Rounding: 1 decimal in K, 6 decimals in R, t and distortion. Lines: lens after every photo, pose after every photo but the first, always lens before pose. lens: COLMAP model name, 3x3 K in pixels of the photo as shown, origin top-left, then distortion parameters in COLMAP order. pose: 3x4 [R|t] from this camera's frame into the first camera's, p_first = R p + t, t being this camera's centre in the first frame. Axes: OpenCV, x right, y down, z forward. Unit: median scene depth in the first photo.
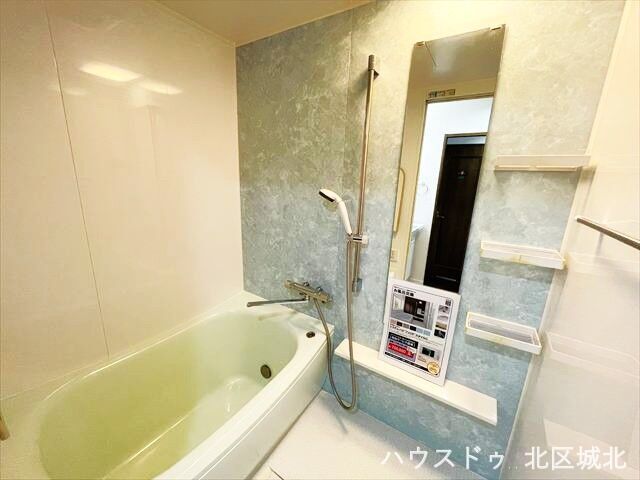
lens RADIAL K [[259.4, 0, 318.8], [0, 259.4, 240.3], [0, 0, 1]] dist [-0.001581, -0.001075]
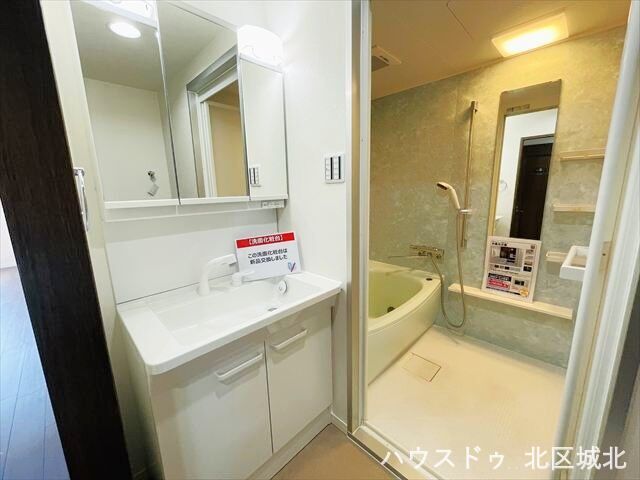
lens RADIAL K [[259.4, 0, 320.3], [0, 259.4, 239.0], [0, 0, 1]] dist [-0.001581, -0.001075]
pose [[0.977327, -0.019380, -0.210846, -0.368285], [0.007691, 0.998395, -0.056117, 0.235441], [0.211595, 0.053223, 0.975907, -0.694786]]
